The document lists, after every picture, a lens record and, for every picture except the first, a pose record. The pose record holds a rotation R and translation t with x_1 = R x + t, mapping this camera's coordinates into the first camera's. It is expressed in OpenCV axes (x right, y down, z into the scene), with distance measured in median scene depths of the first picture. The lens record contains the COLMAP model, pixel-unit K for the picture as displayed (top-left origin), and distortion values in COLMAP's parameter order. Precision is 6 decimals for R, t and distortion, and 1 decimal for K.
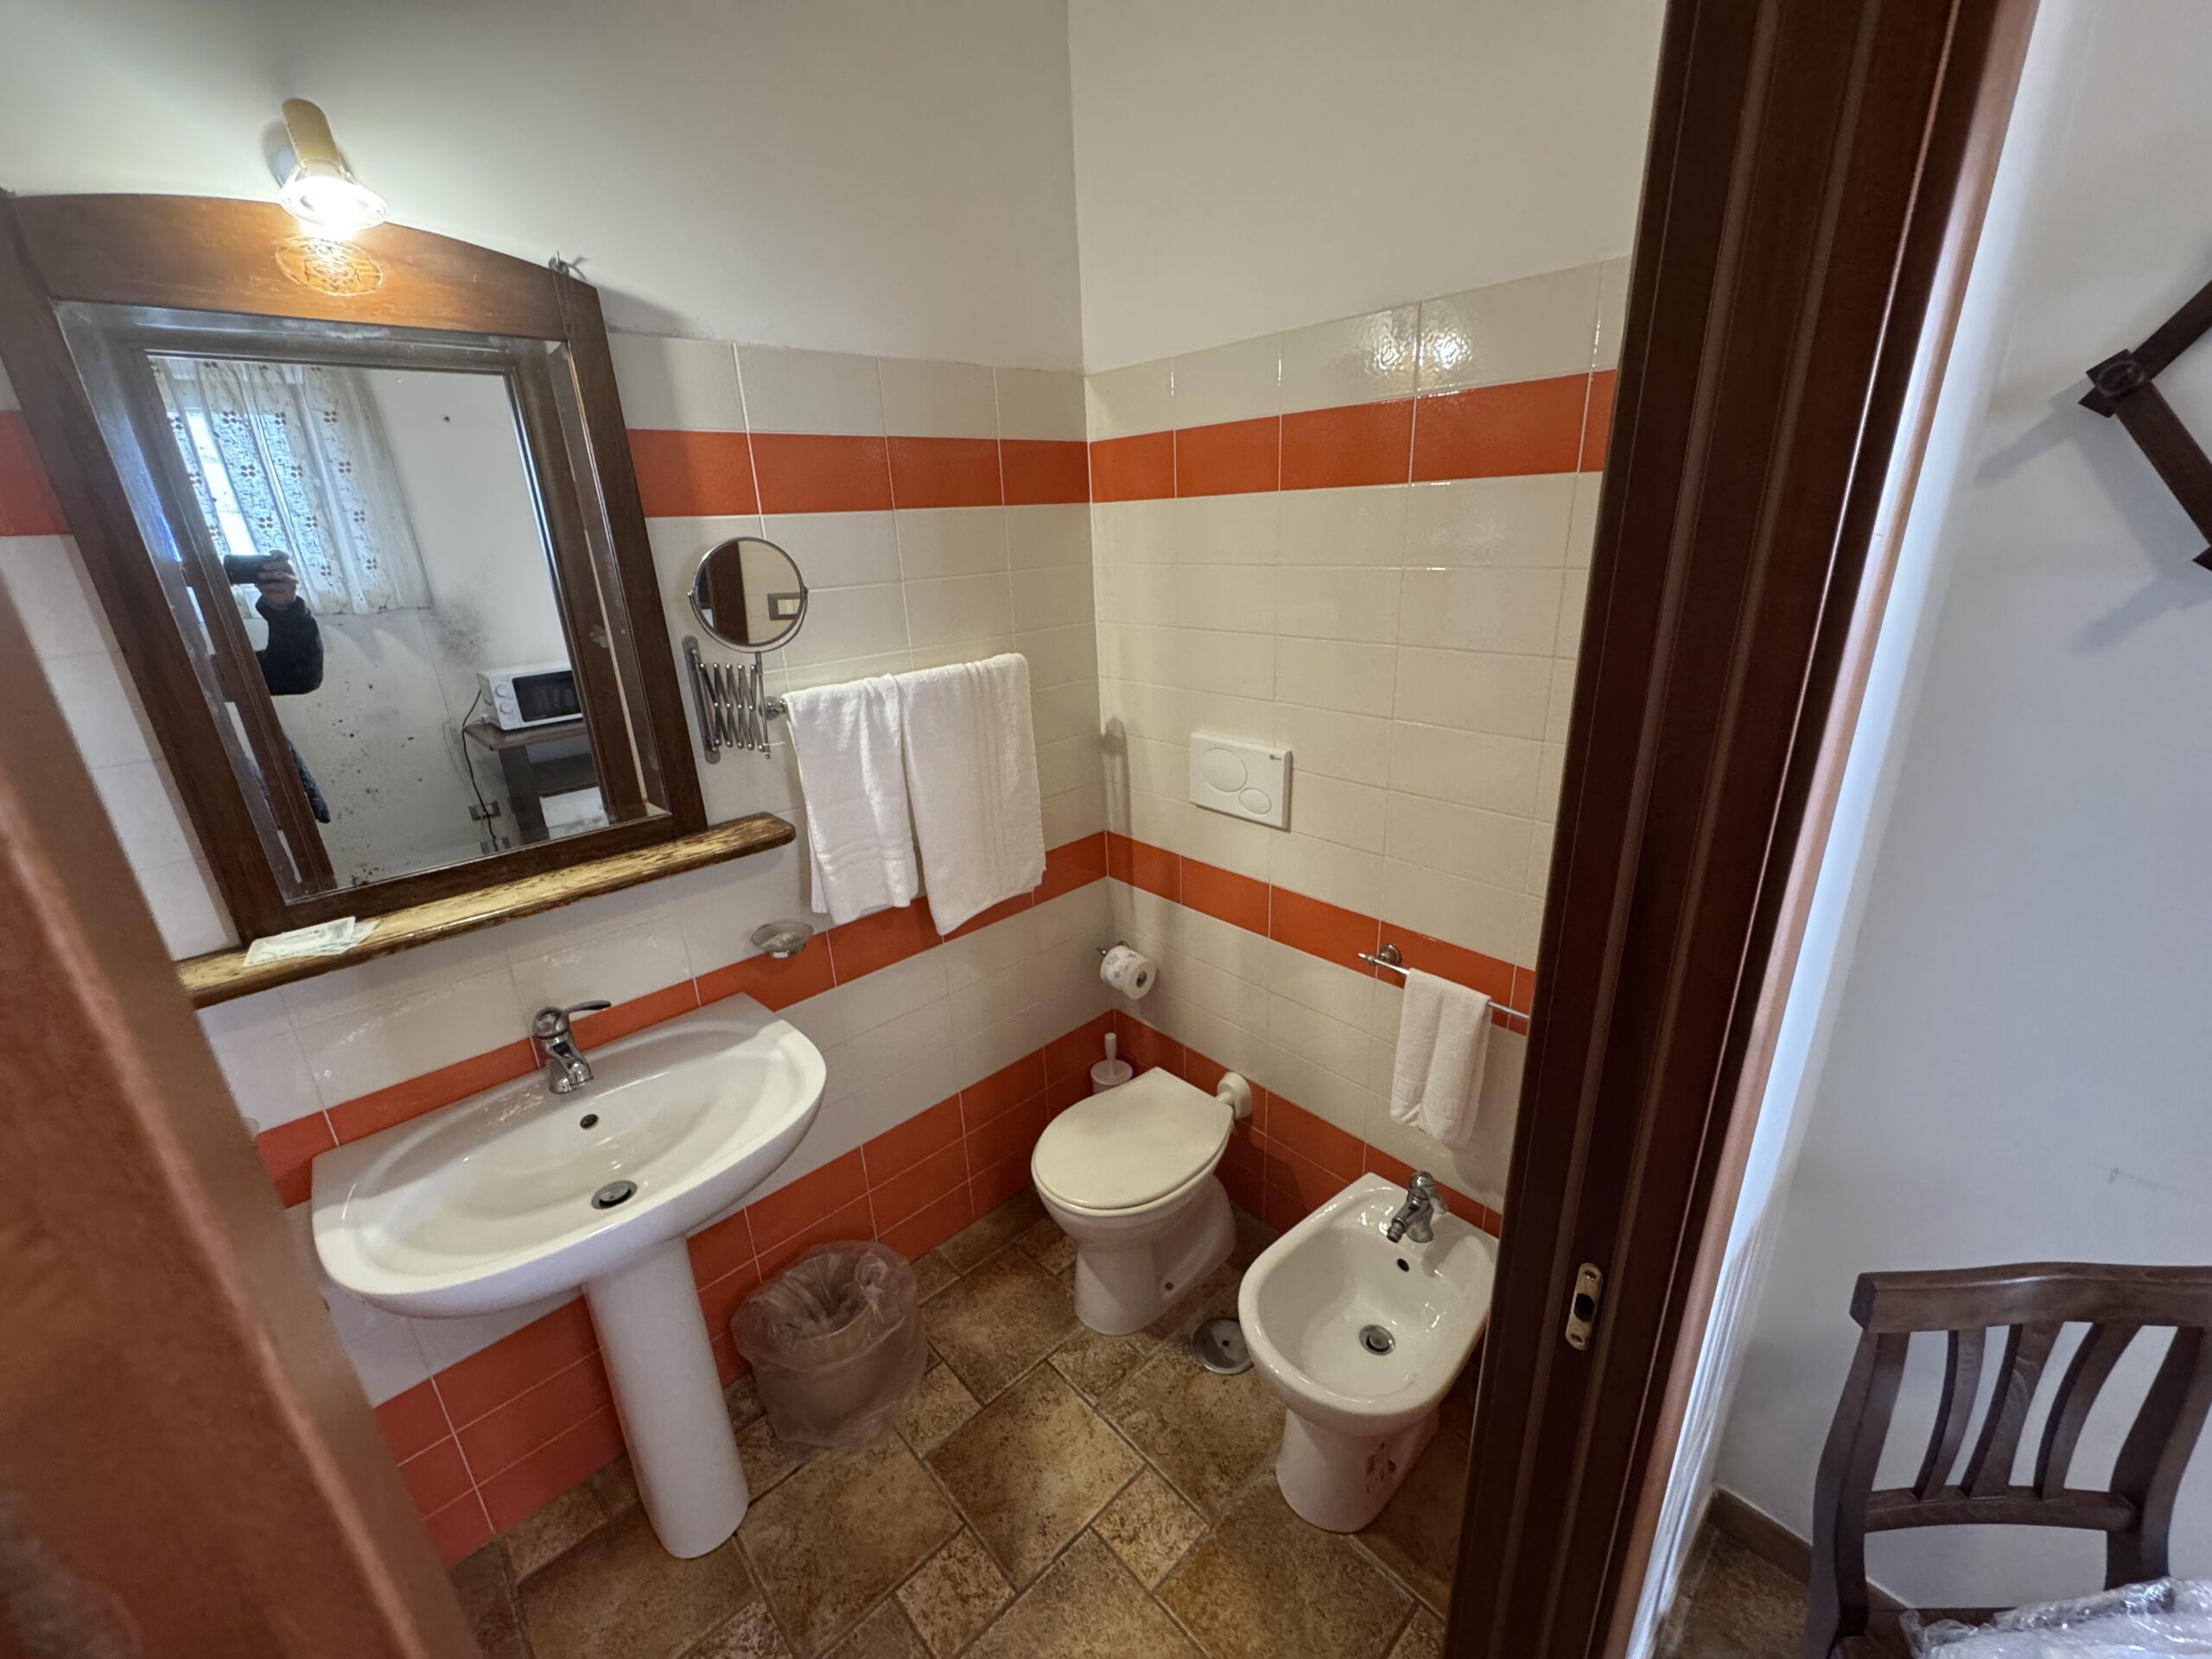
lens RADIAL K [[885.8, 0, 1103.6], [0, 885.8, 826.8], [0, 0, 1]] dist [-0.000700, -0.000057]
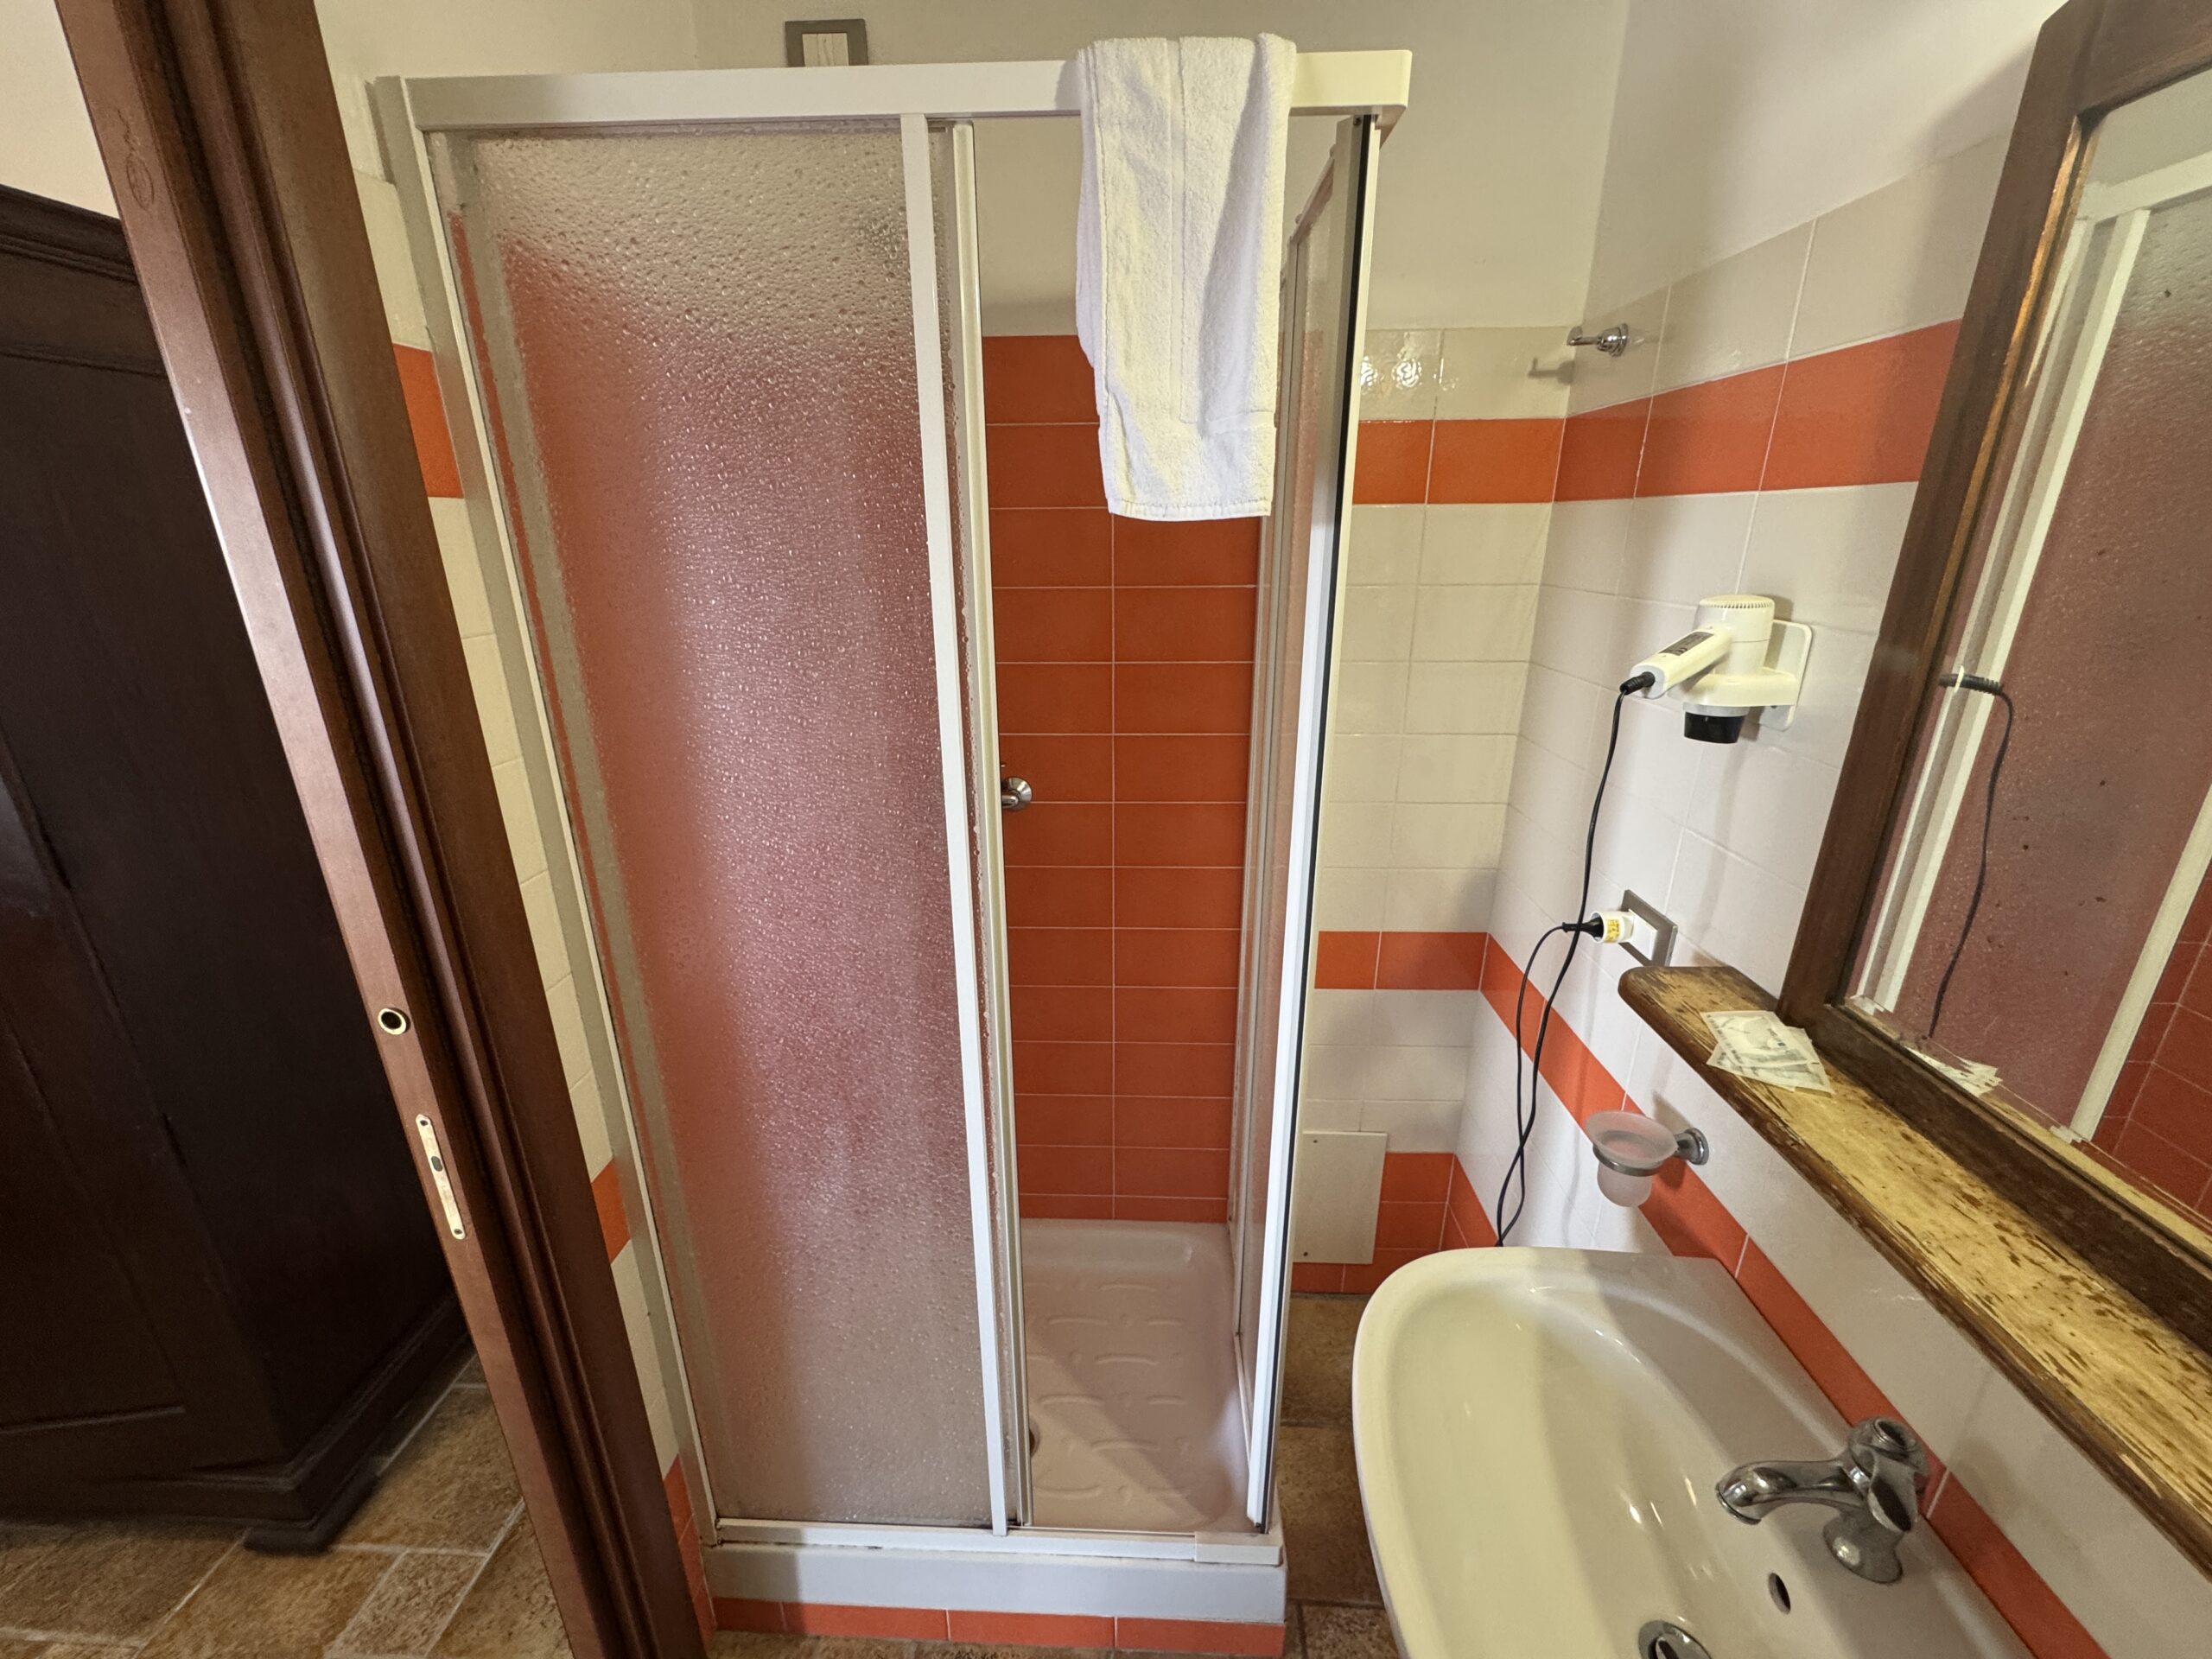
lens RADIAL K [[885.8, 0, 1108.3], [0, 885.8, 827.4], [0, 0, 1]] dist [-0.000700, -0.000057]
pose [[-0.706130, 0.270533, -0.654364, -0.073684], [-0.205528, 0.806041, 0.555028, -0.276914], [0.677597, 0.526412, -0.513568, 0.813754]]
